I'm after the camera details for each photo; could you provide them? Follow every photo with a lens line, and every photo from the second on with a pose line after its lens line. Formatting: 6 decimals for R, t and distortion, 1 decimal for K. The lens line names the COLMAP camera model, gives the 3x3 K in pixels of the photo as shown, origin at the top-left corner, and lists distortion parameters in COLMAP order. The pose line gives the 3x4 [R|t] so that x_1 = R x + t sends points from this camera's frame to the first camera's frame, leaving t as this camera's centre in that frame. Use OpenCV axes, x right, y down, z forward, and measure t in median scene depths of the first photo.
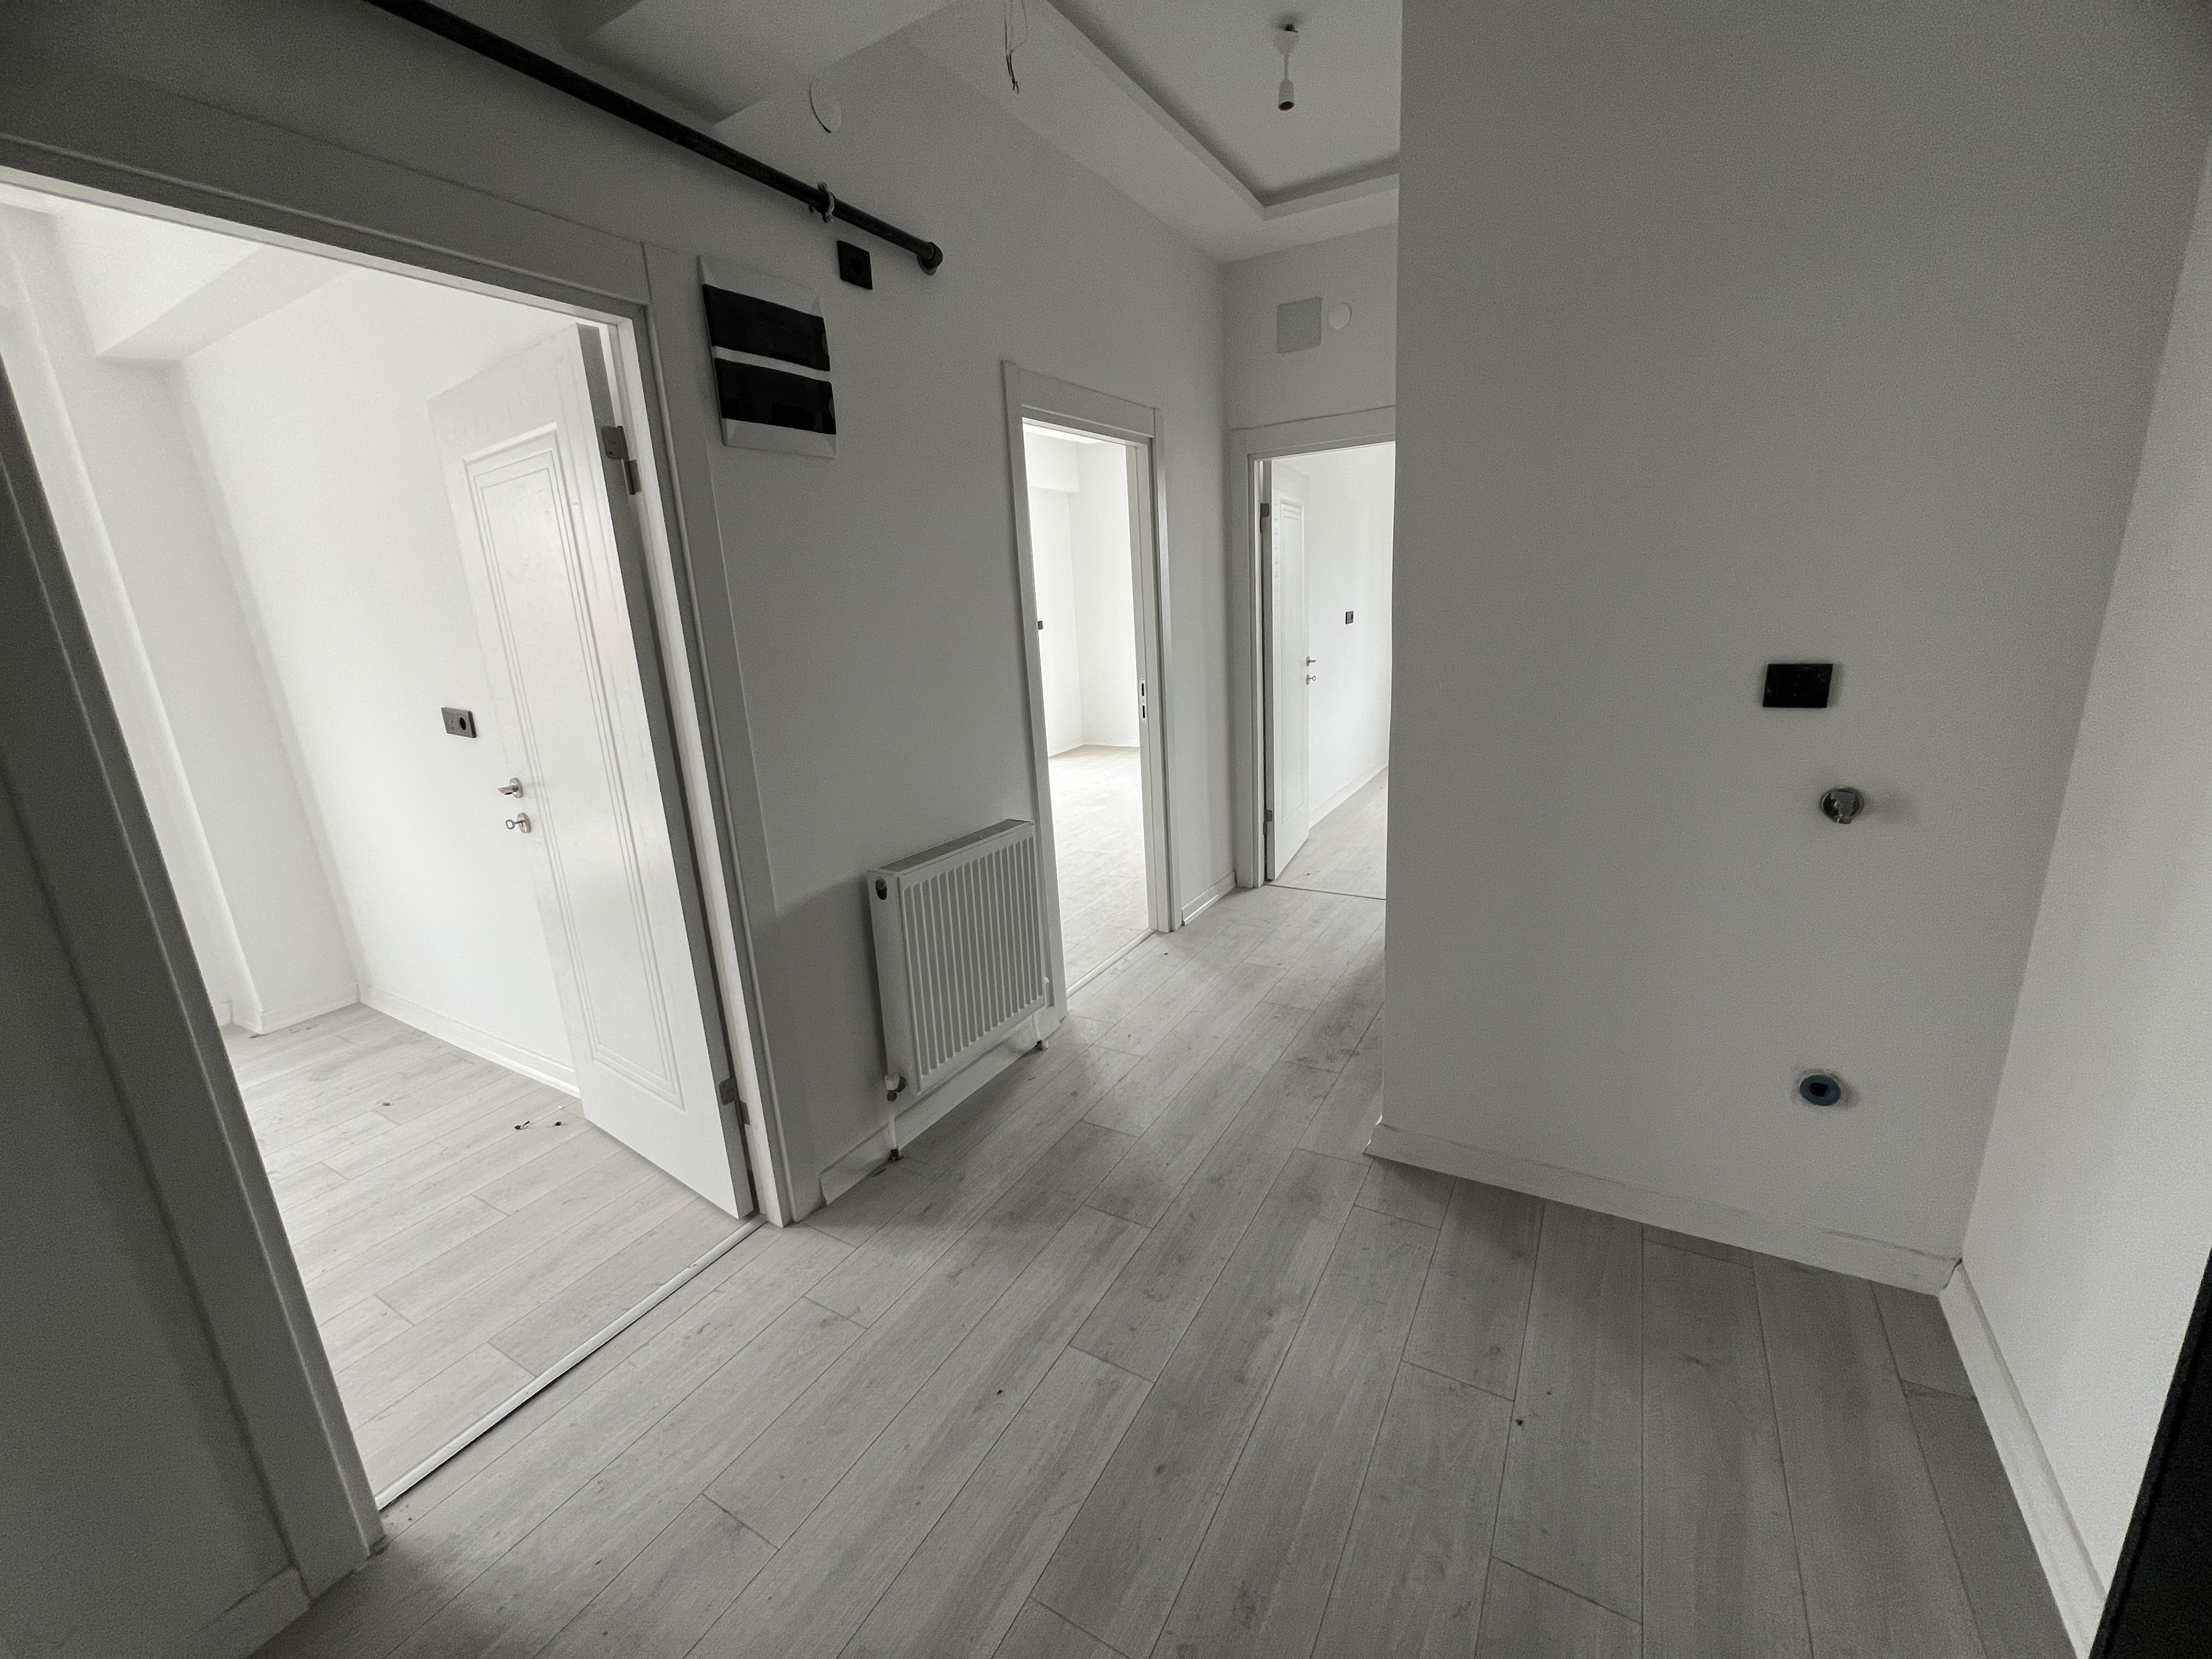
lens RADIAL K [[883.5, 0, 1101.0], [0, 883.5, 823.1], [0, 0, 1]] dist [-0.002481, 0.000024]
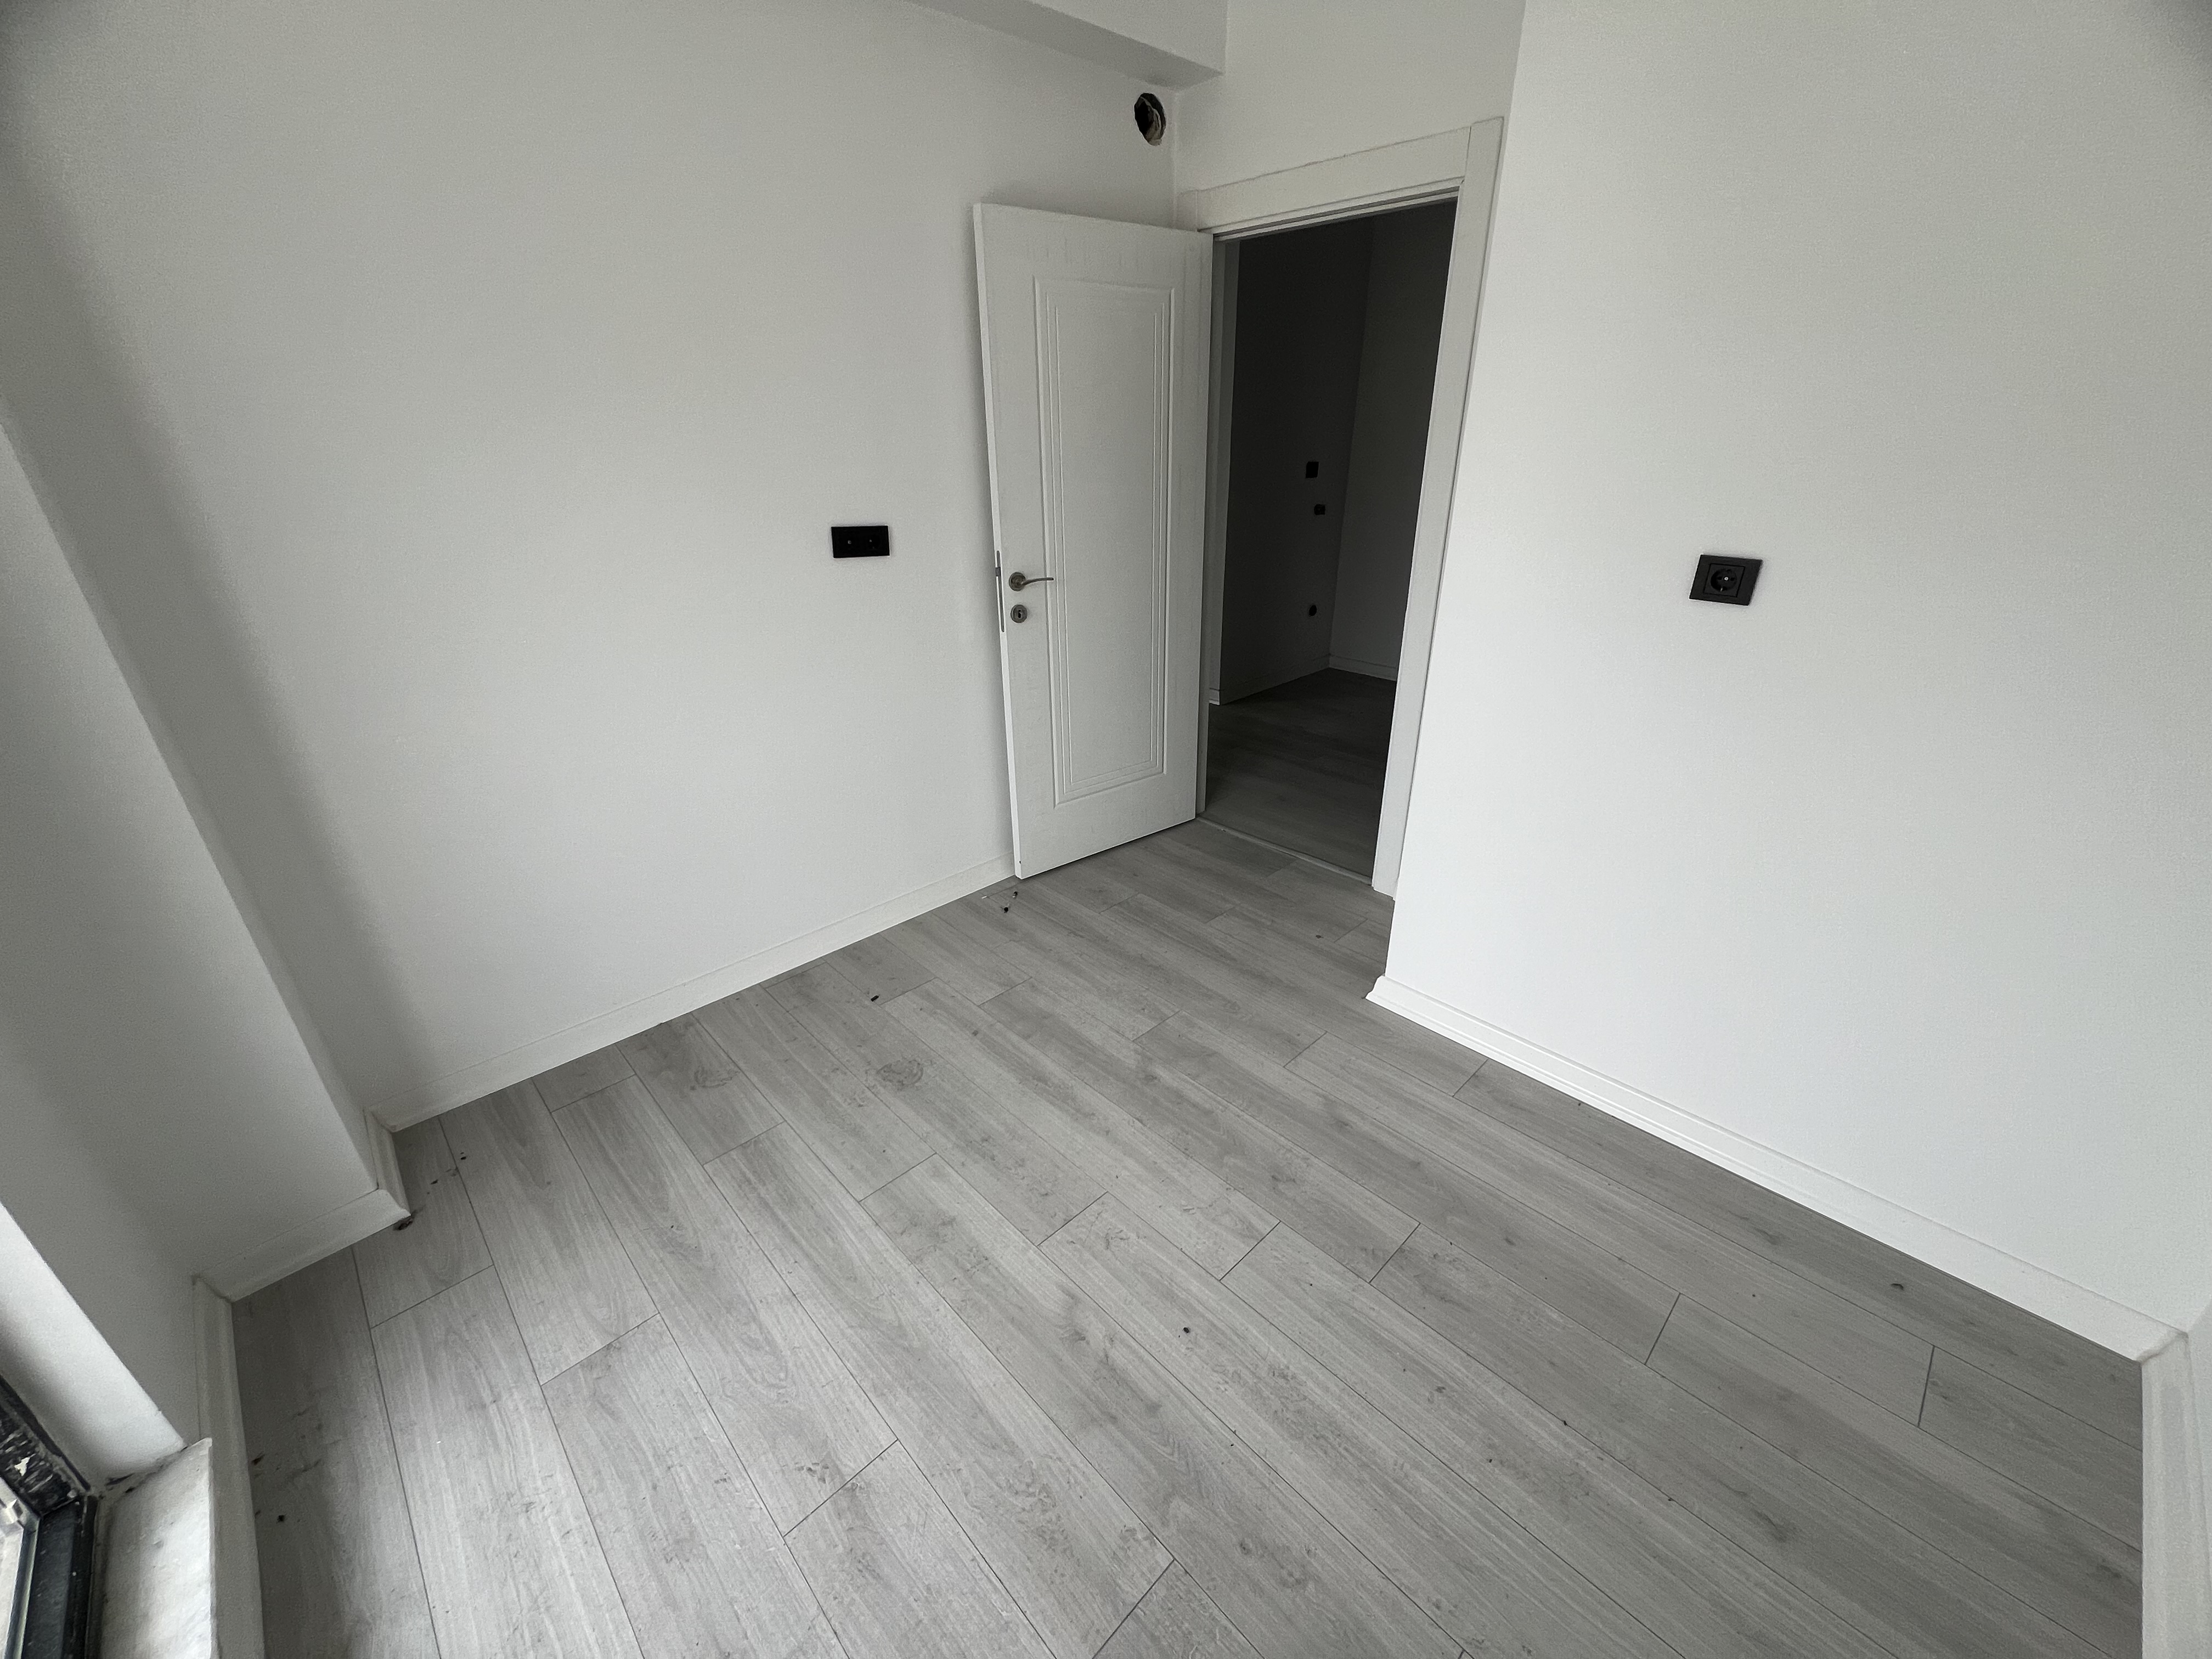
lens RADIAL K [[883.5, 0, 1101.0], [0, 883.5, 823.1], [0, 0, 1]] dist [-0.002481, 0.000024]
pose [[0.274586, -0.350551, 0.895386, -1.763570], [0.237094, 0.927111, 0.290263, -0.056556], [-0.931874, 0.132588, 0.337685, 0.557314]]
